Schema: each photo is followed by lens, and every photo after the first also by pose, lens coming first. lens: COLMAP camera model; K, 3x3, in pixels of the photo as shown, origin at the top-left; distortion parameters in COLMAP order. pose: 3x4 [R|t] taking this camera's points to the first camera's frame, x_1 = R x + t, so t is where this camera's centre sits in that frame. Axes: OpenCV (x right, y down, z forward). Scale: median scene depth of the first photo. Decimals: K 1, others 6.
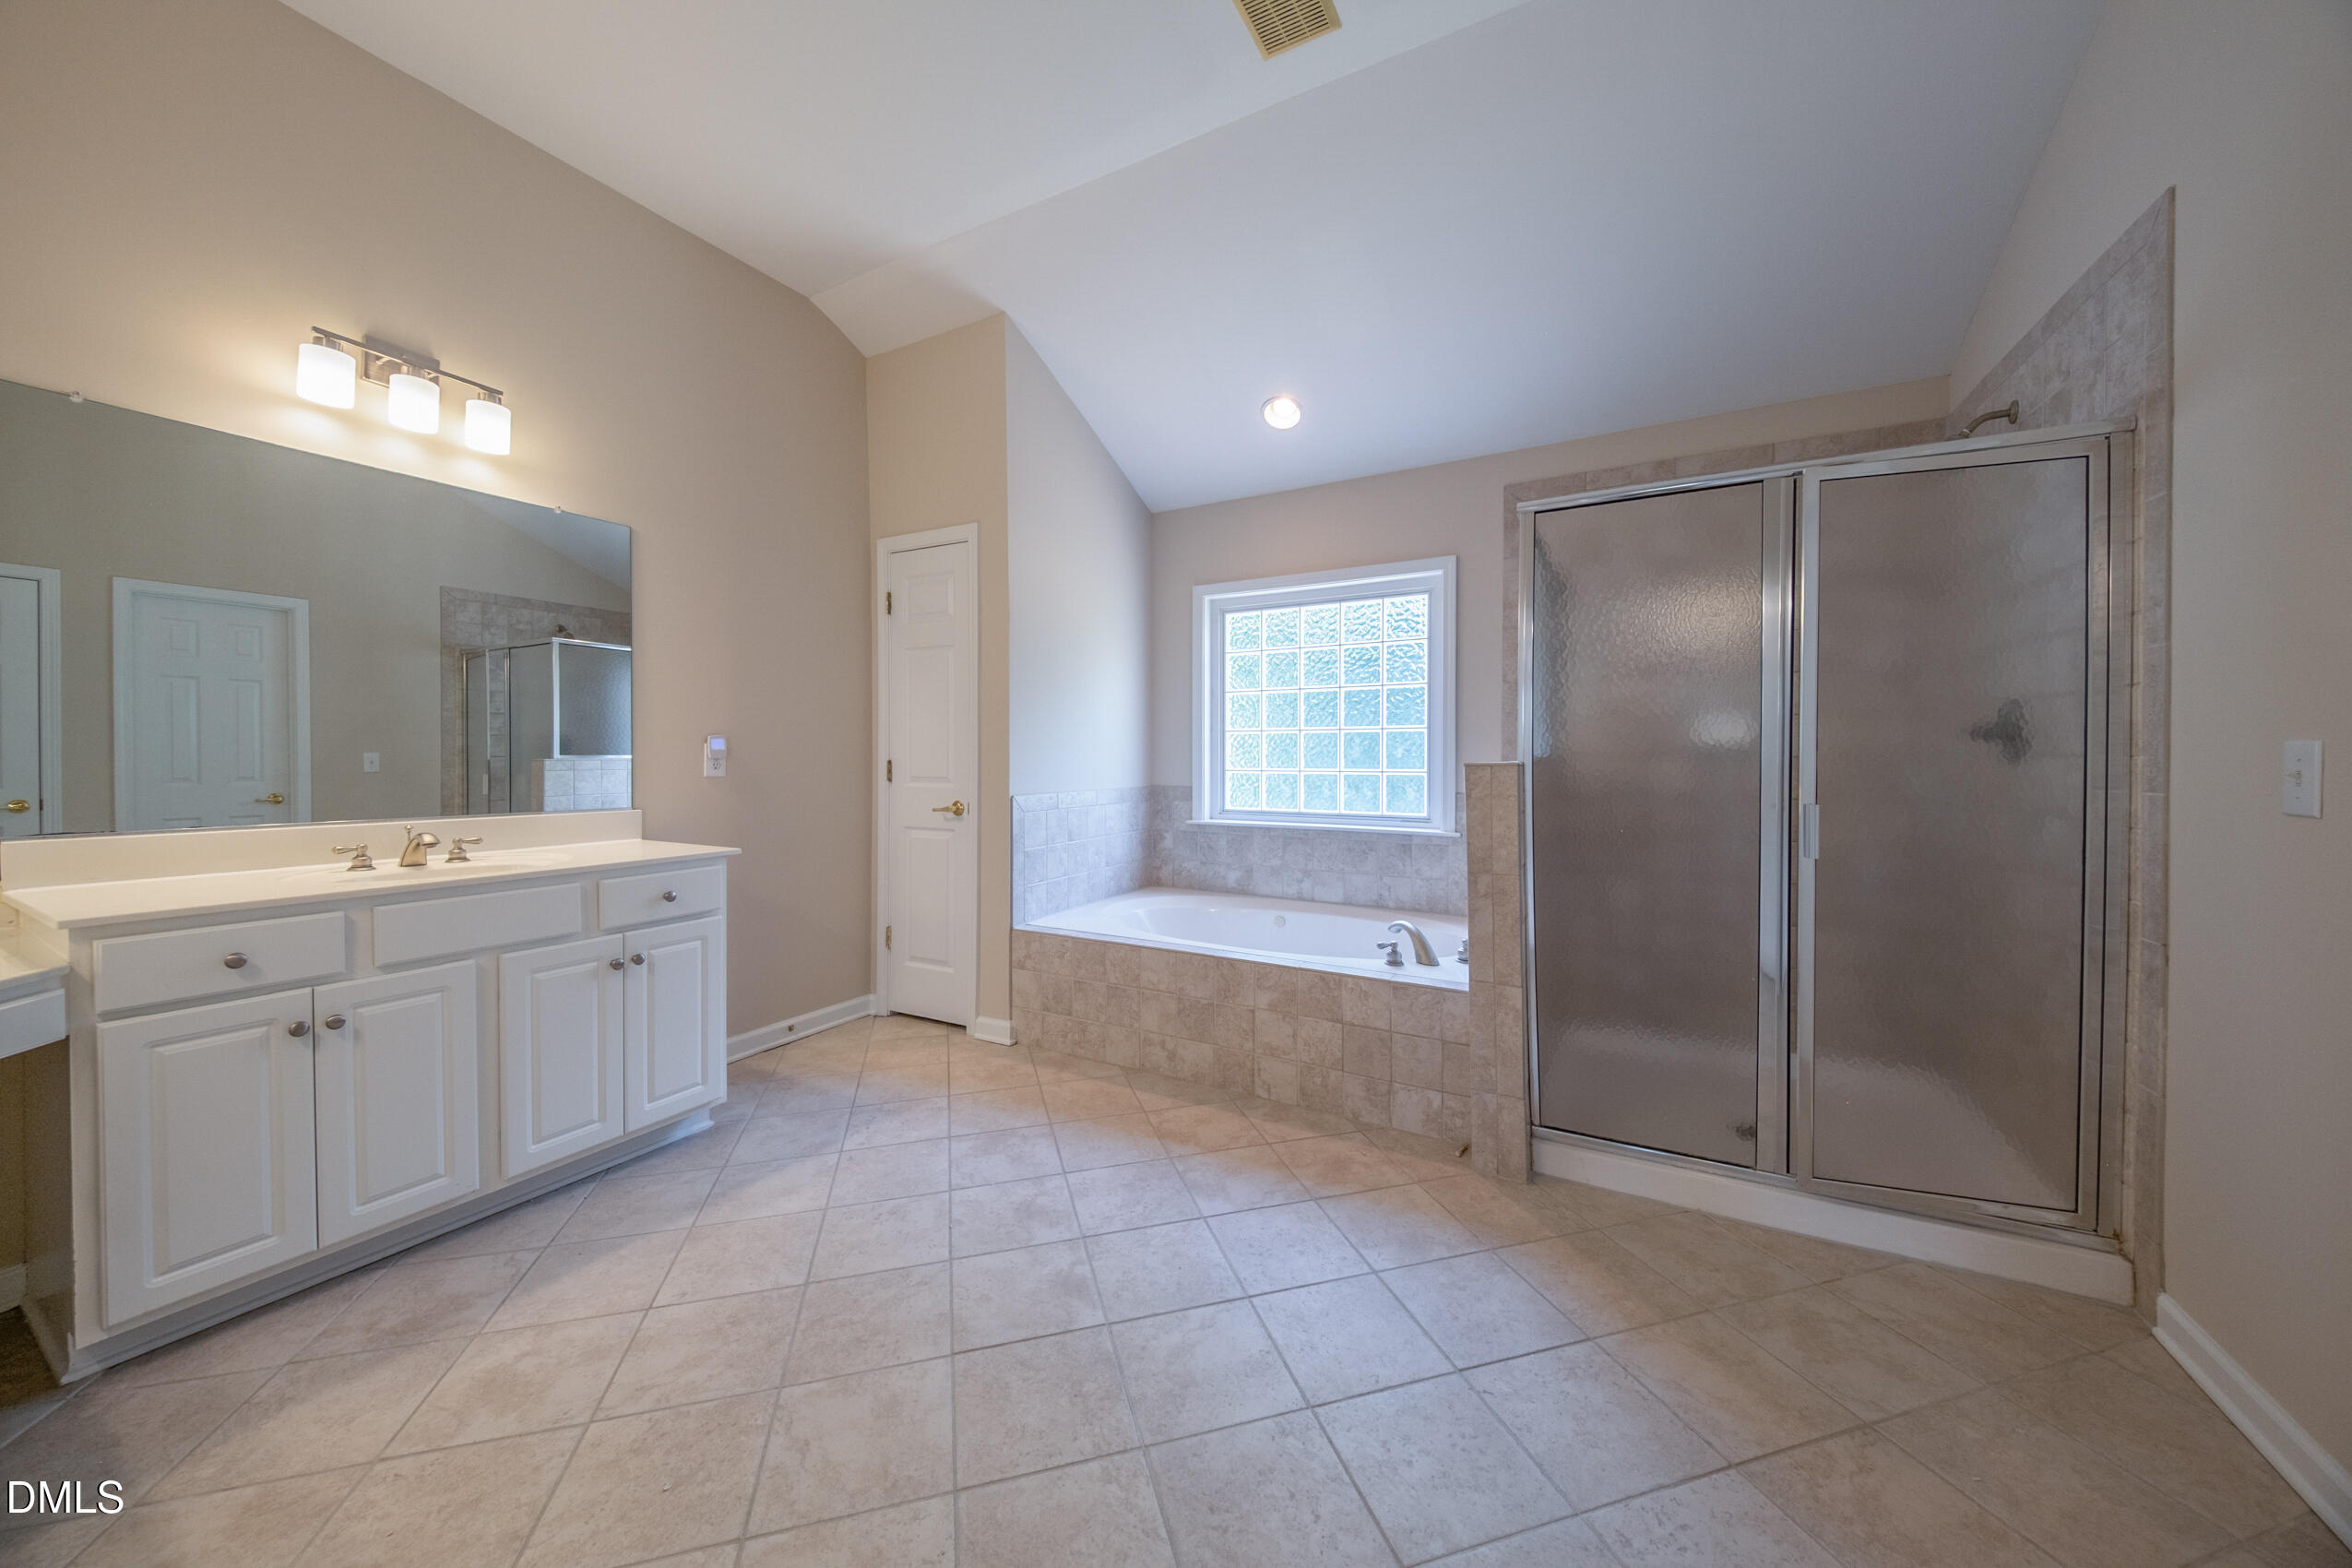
lens RADIAL K [[815.7, 0, 1177.5], [0, 815.7, 766.8], [0, 0, 1]] dist [0.008132, -0.001218]
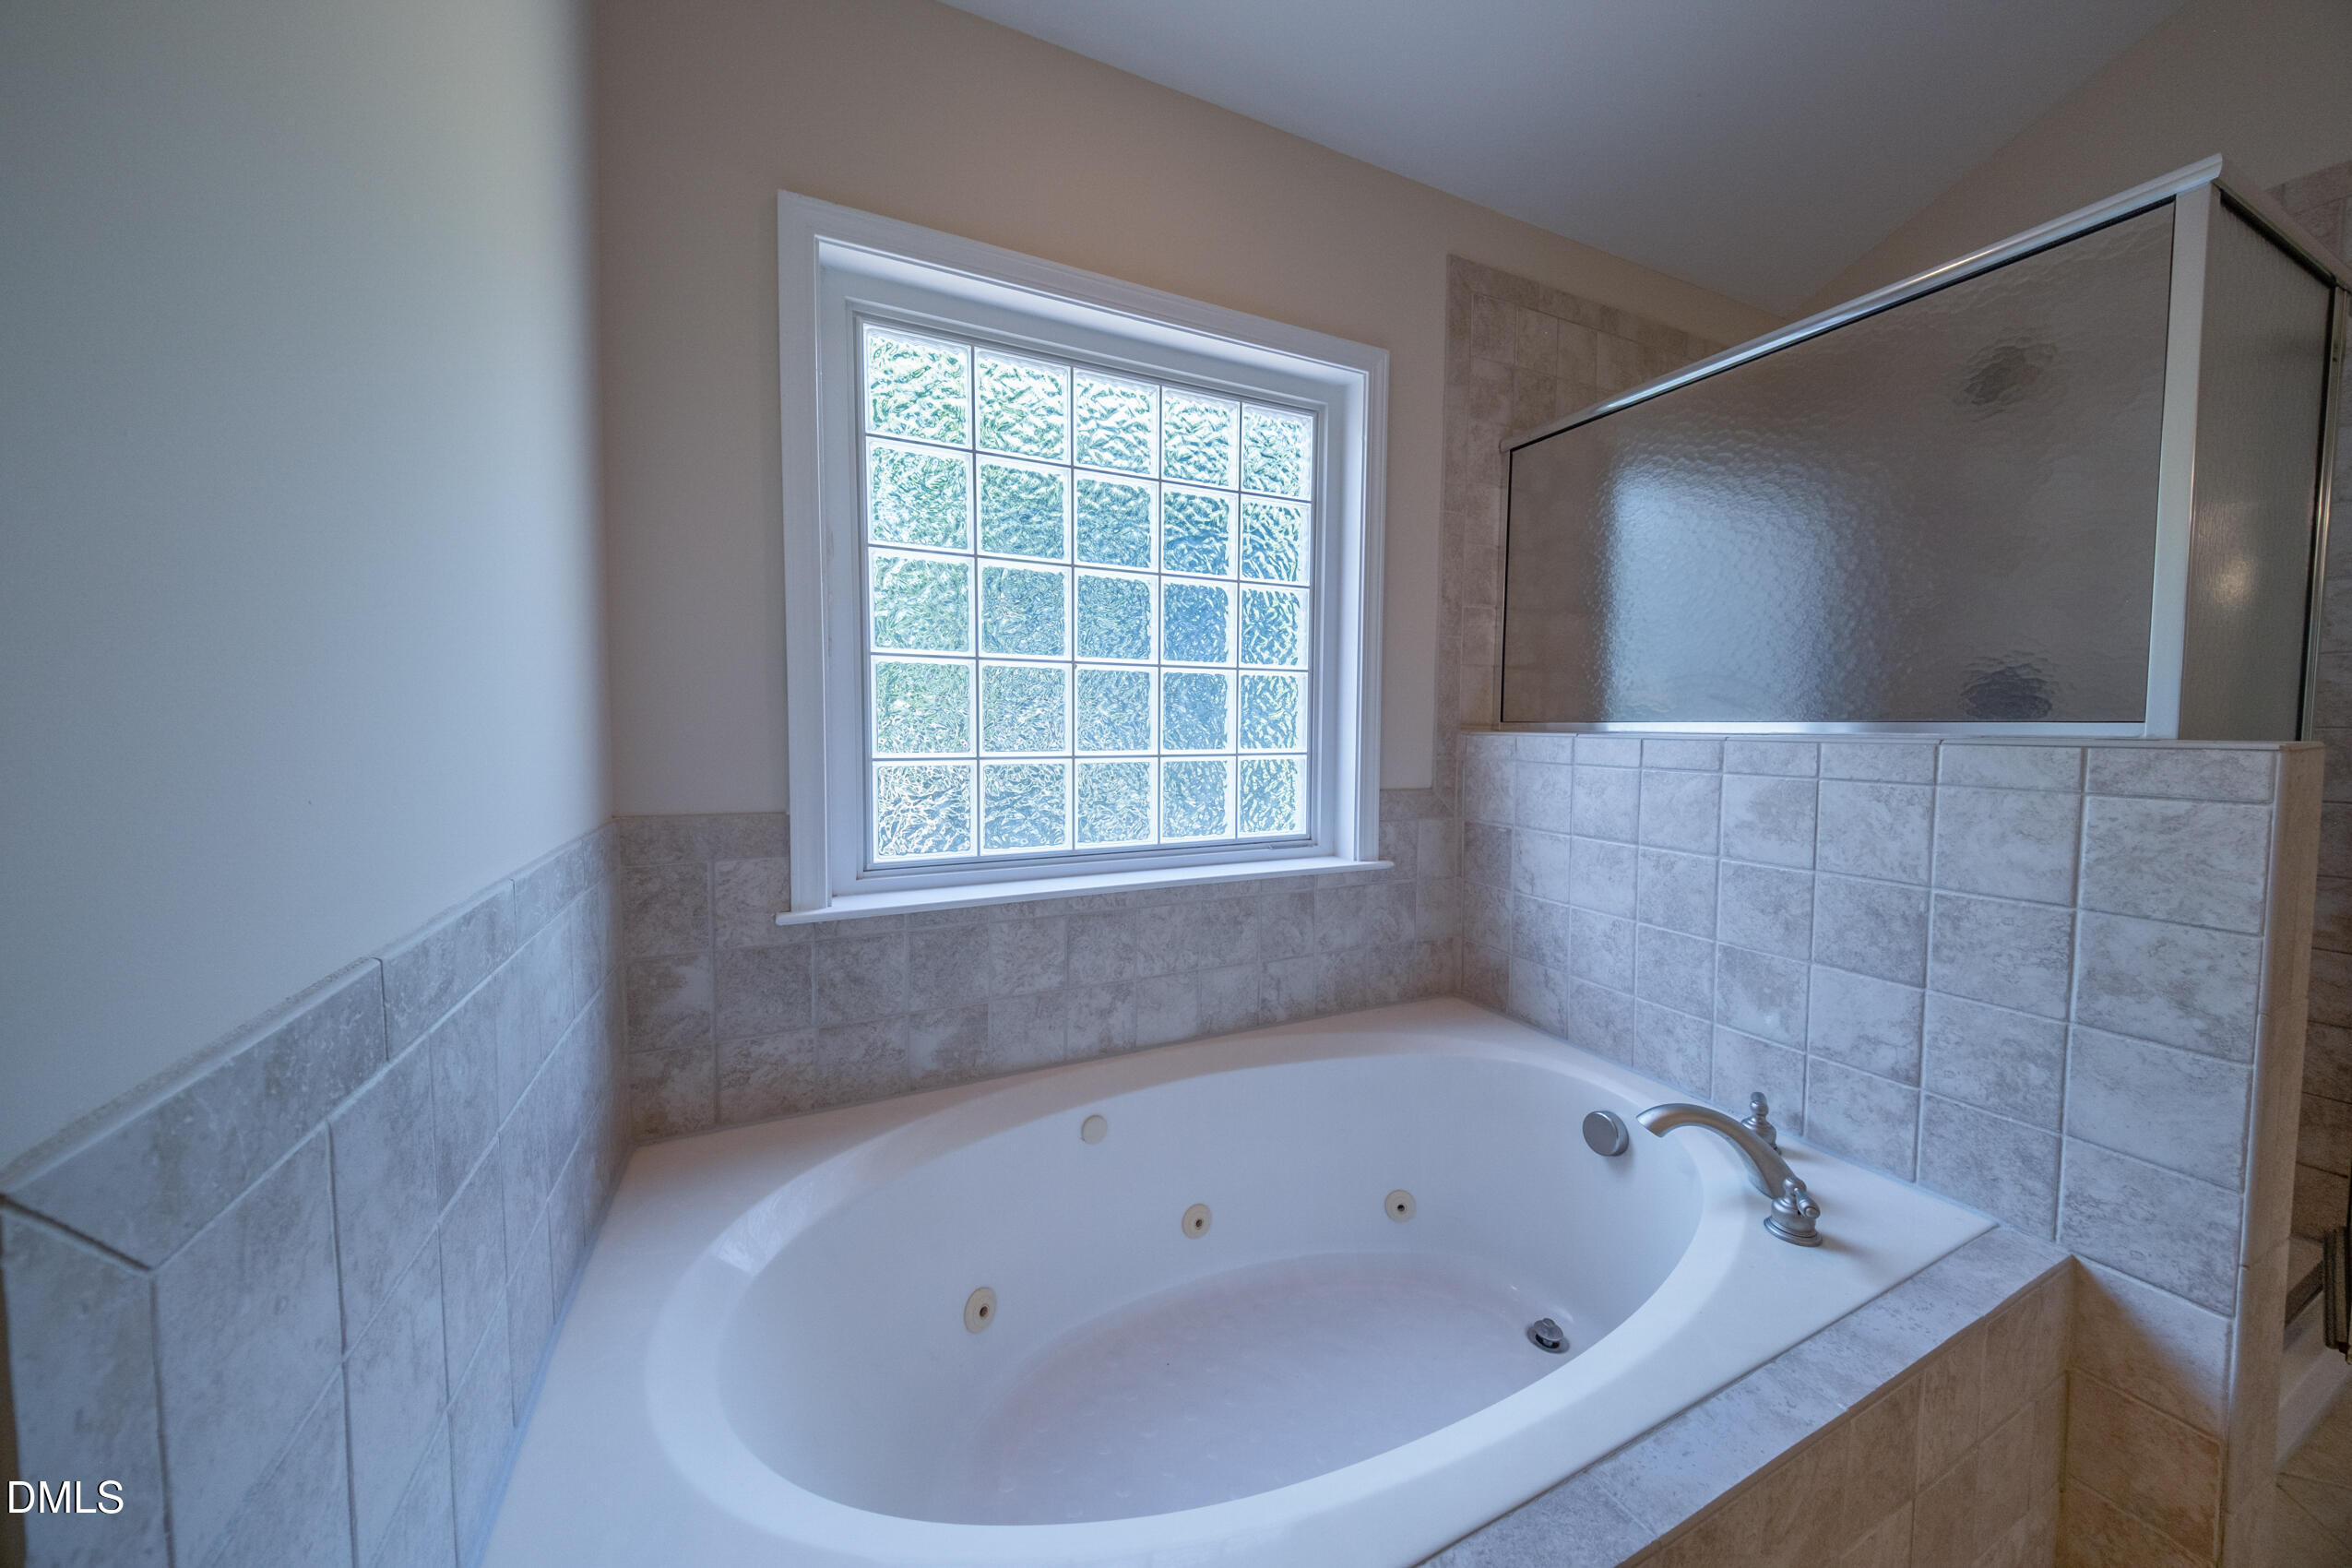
lens RADIAL K [[815.7, 0, 1184.0], [0, 815.7, 778.5], [0, 0, 1]] dist [0.008132, -0.001218]
pose [[0.557695, -0.048971, 0.828600, -0.180021], [0.012929, 0.998650, 0.050319, -0.004906], [-0.829945, -0.017349, 0.557575, 0.725570]]
